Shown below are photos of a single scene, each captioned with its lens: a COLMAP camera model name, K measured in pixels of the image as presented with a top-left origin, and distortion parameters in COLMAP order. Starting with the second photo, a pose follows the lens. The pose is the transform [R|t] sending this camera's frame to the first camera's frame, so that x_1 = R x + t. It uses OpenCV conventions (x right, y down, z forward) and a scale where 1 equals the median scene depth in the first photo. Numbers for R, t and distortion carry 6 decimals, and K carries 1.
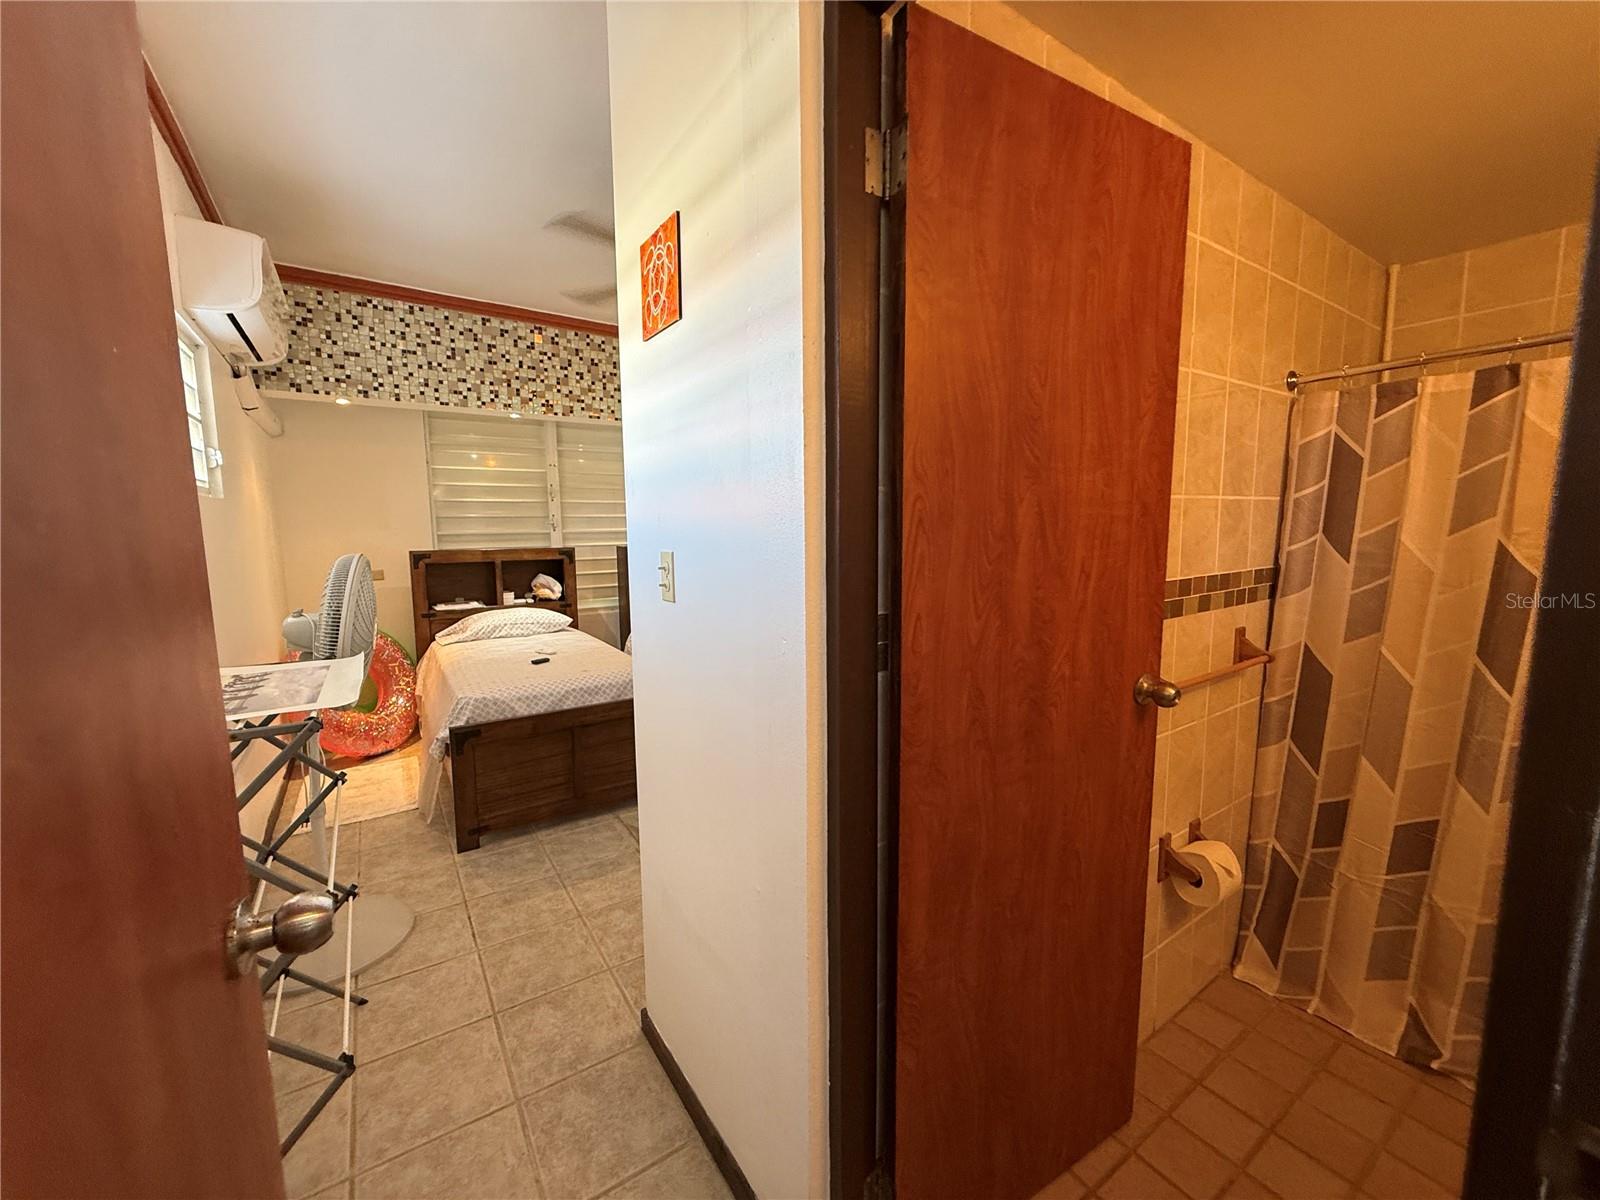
lens RADIAL K [[634.0, 0, 794.1], [0, 634.0, 596.2], [0, 0, 1]] dist [-0.000899, -0.000078]
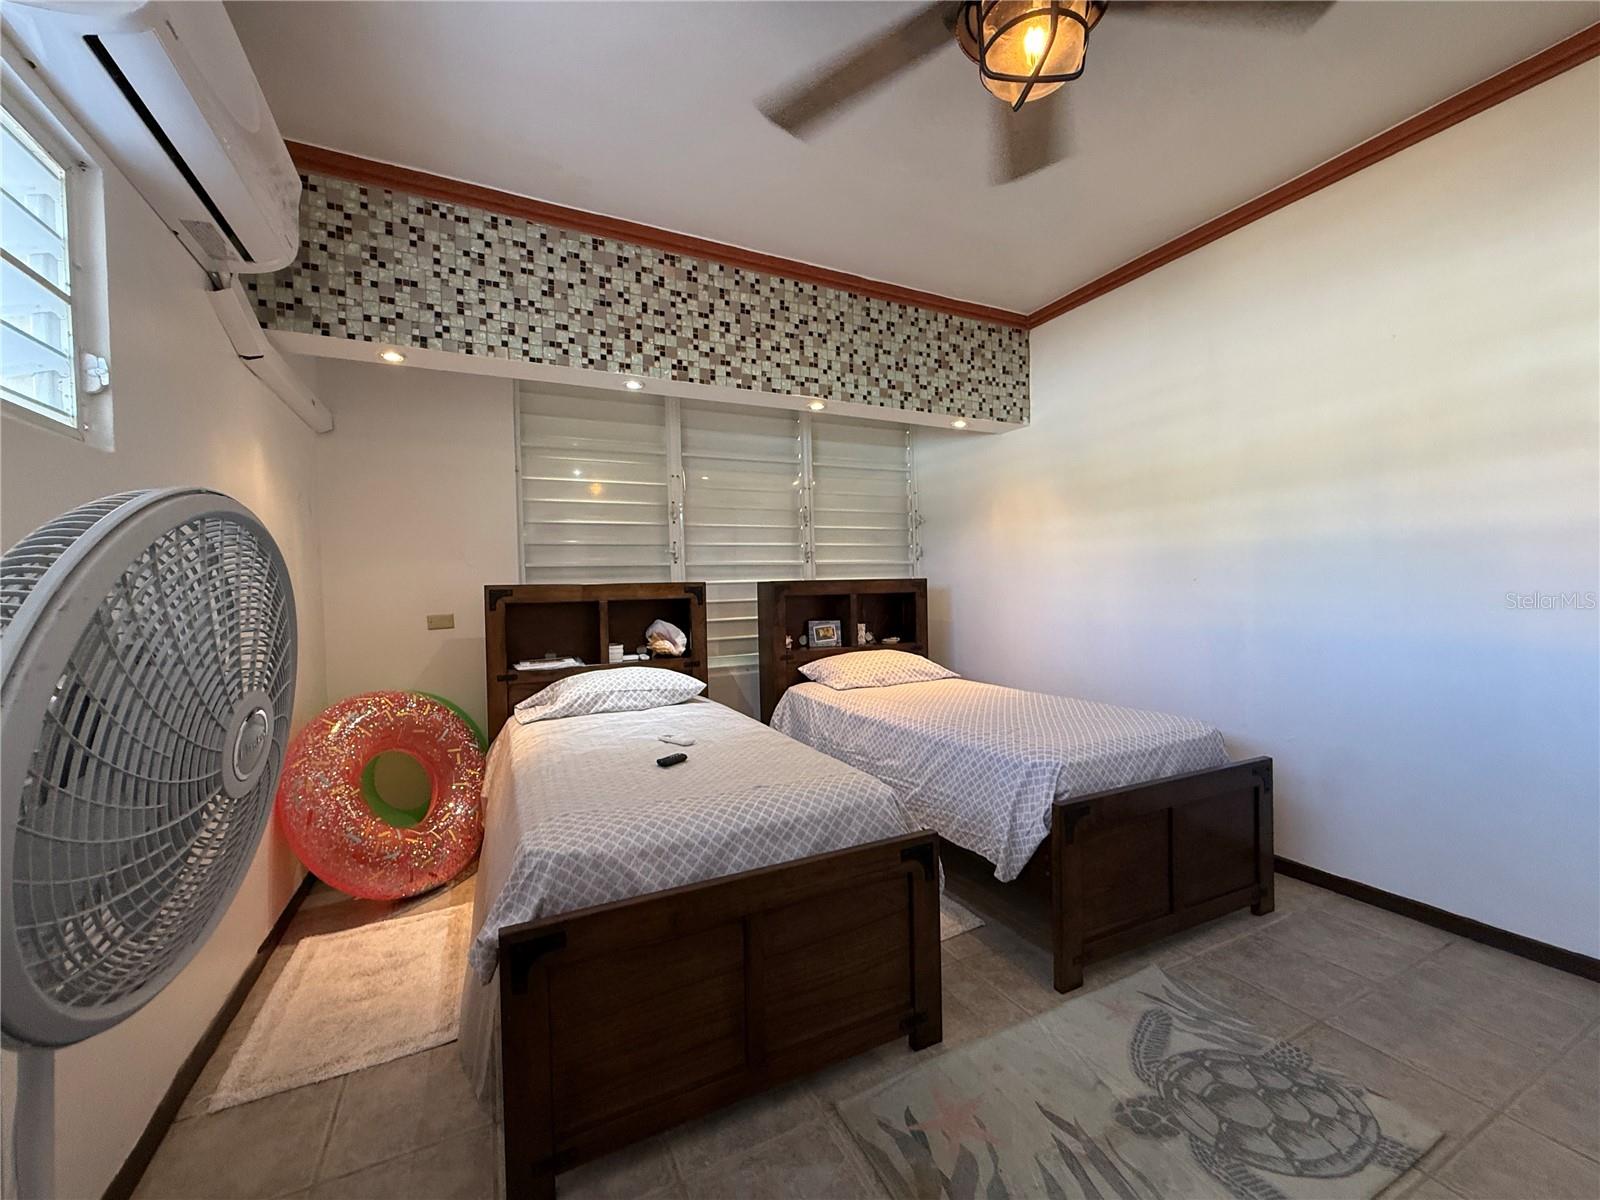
lens RADIAL K [[634.0, 0, 794.3], [0, 634.0, 595.4], [0, 0, 1]] dist [-0.000899, -0.000078]
pose [[0.990721, -0.013526, -0.135238, -0.190154], [0.000422, 0.995337, -0.096461, 0.008591], [0.135912, 0.095509, 0.986106, 0.392695]]
